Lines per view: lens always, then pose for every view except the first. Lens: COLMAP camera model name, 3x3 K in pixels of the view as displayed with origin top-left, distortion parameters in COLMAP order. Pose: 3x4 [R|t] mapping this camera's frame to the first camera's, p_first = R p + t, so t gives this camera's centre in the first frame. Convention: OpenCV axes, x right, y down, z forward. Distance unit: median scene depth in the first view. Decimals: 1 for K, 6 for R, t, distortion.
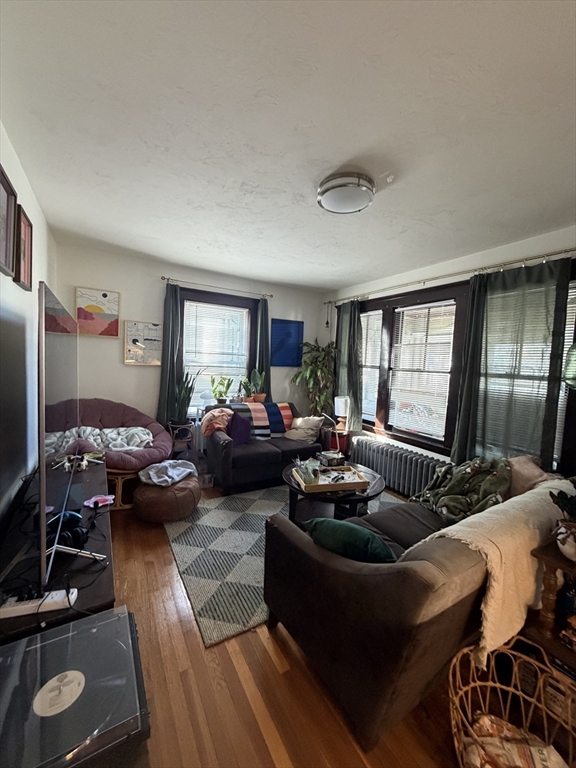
lens RADIAL K [[304.7, 0, 288.0], [0, 304.7, 384.0], [0, 0, 1]] dist [-0.000216, -0.000041]
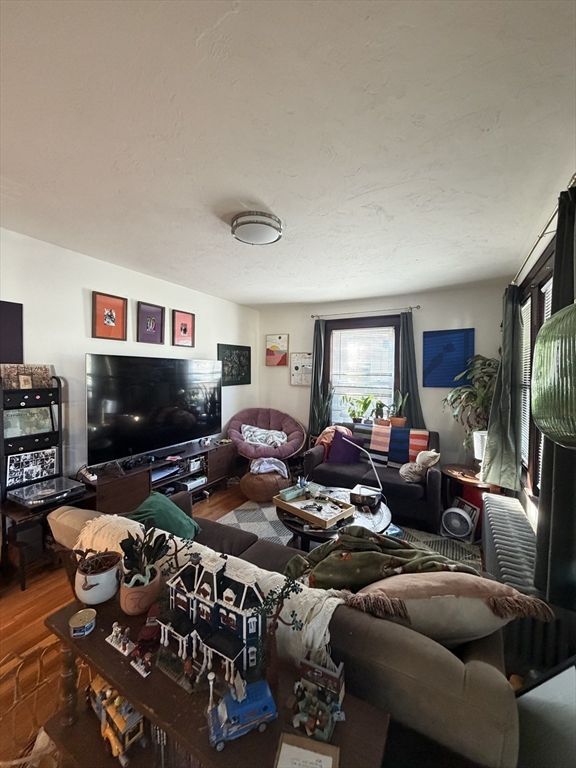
lens RADIAL K [[307.9, 0, 288.0], [0, 307.9, 384.0], [0, 0, 1]] dist [0.000459, 0.000013]
pose [[0.493494, -0.010840, -0.869682, 0.585108], [-0.054950, 0.997536, -0.043614, -0.009060], [0.868012, 0.069313, 0.491682, 0.283242]]
